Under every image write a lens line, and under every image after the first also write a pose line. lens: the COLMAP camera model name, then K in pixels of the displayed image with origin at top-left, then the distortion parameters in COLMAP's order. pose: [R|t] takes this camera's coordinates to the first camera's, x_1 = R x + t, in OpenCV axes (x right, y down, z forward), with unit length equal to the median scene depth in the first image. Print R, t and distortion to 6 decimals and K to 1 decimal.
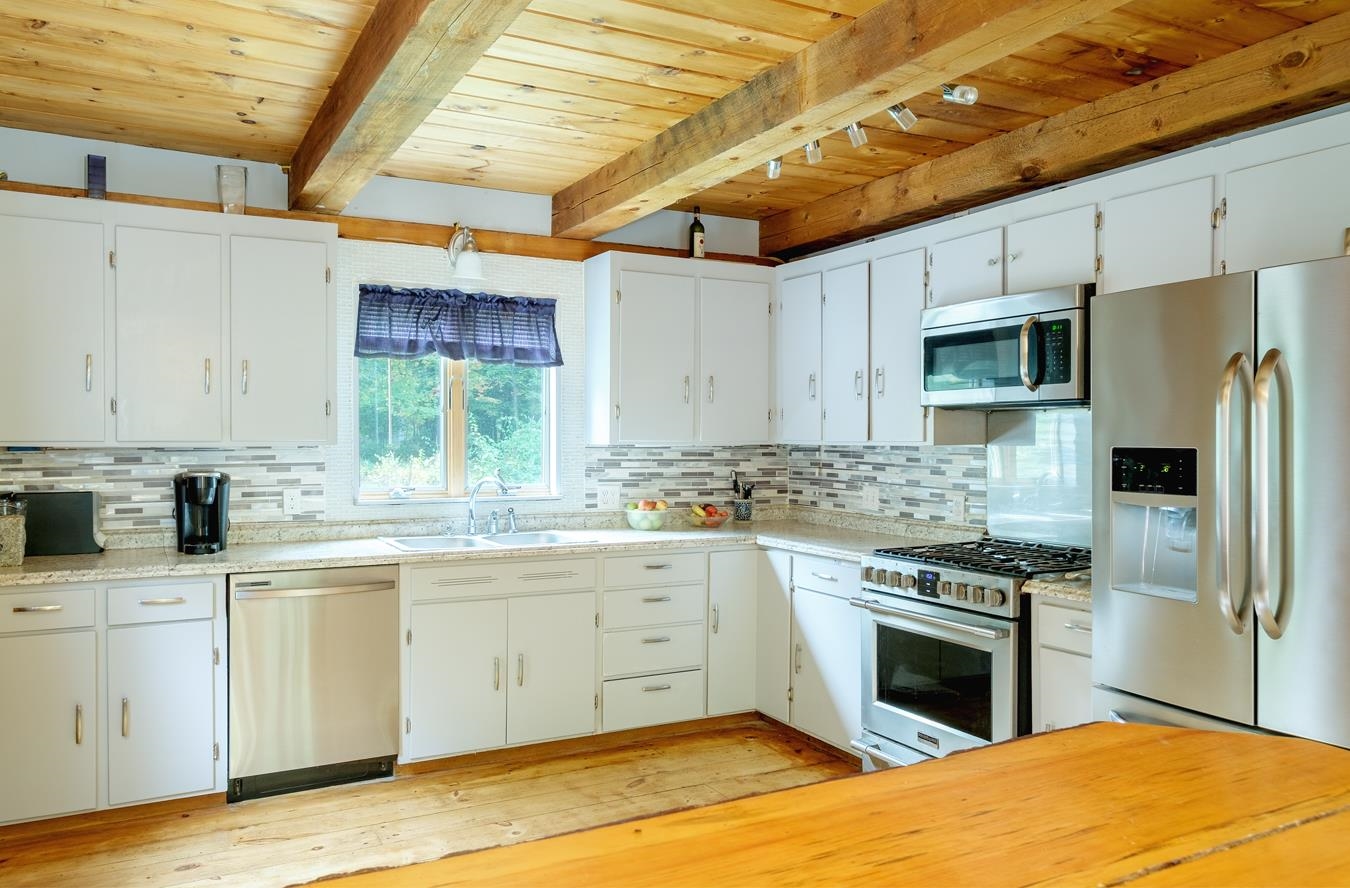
lens RADIAL K [[956.6, 0, 677.6], [0, 956.6, 464.6], [0, 0, 1]] dist [0.002419, 0.004302]
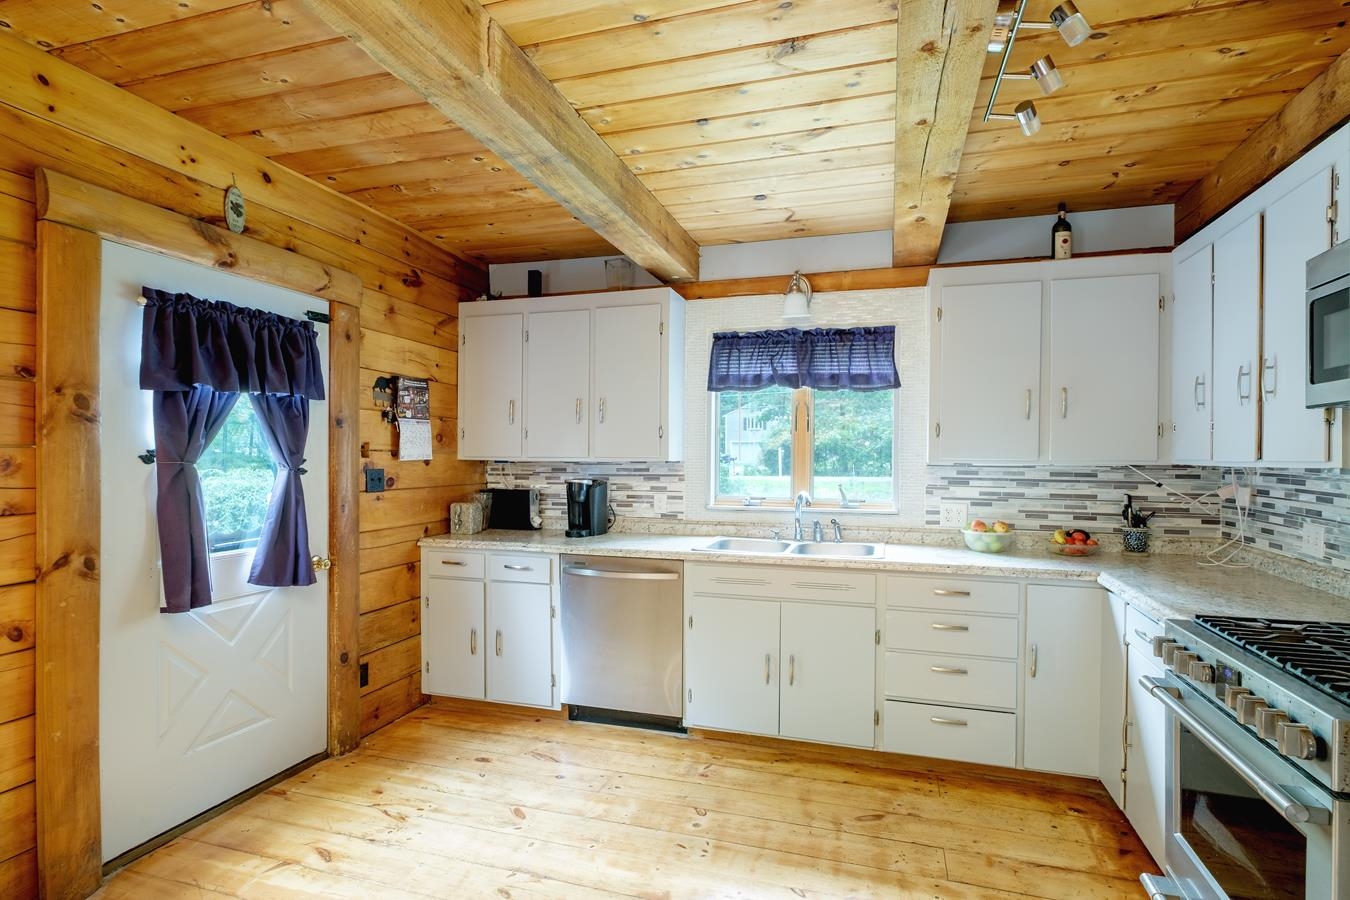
lens RADIAL K [[665.9, 0, 703.2], [0, 665.9, 466.7], [0, 0, 1]] dist [-0.001388, 0.000948]
pose [[0.701094, 0.012875, -0.712953, 0.267358], [-0.023609, 0.999708, -0.005163, -0.007917], [0.712678, 0.020452, 0.701193, 0.354921]]
